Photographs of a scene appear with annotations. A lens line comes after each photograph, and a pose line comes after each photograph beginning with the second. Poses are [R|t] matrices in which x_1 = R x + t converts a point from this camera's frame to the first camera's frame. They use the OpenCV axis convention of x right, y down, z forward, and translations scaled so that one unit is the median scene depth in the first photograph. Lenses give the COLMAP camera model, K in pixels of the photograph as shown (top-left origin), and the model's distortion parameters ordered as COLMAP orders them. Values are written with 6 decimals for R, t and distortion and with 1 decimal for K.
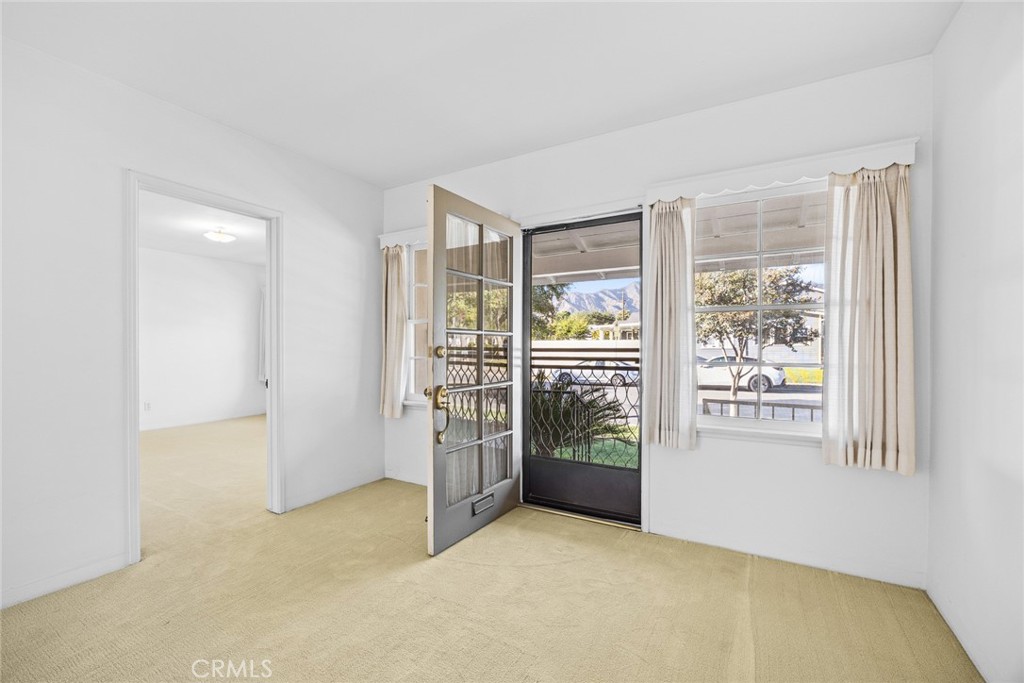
lens RADIAL K [[431.1, 0, 505.3], [0, 431.1, 347.5], [0, 0, 1]] dist [-0.009955, -0.000013]
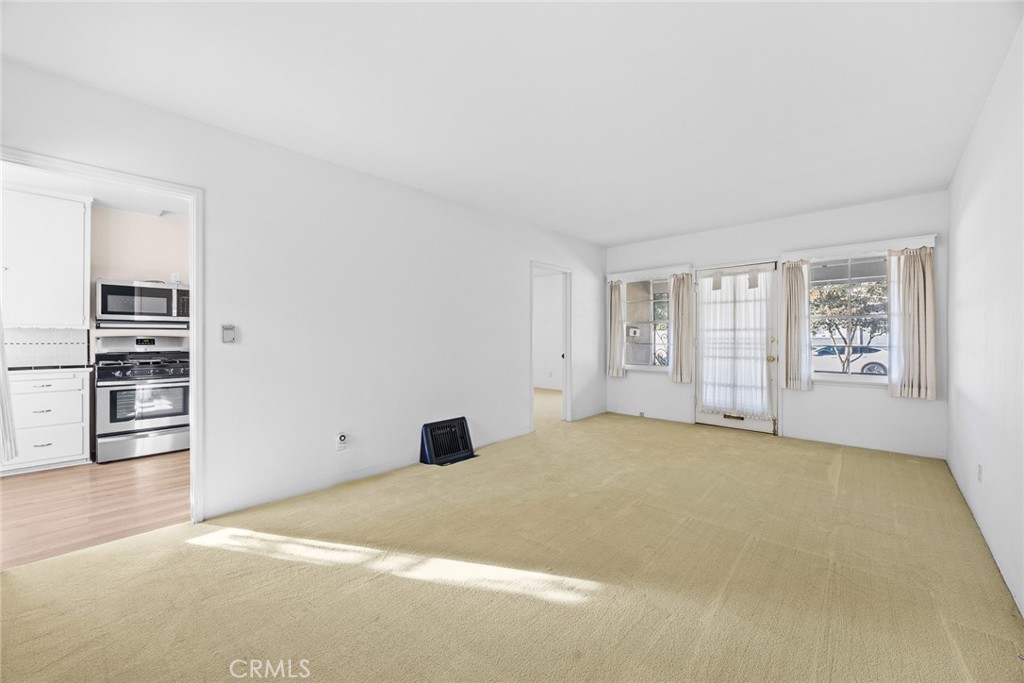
lens RADIAL K [[392.4, 0, 512.2], [0, 392.4, 334.5], [0, 0, 1]] dist [-0.002881, 0.000108]
pose [[0.975793, -0.003432, -0.218668, -0.351730], [0.001771, 0.999968, -0.007794, -0.001239], [0.218688, 0.007218, 0.975768, -0.737176]]
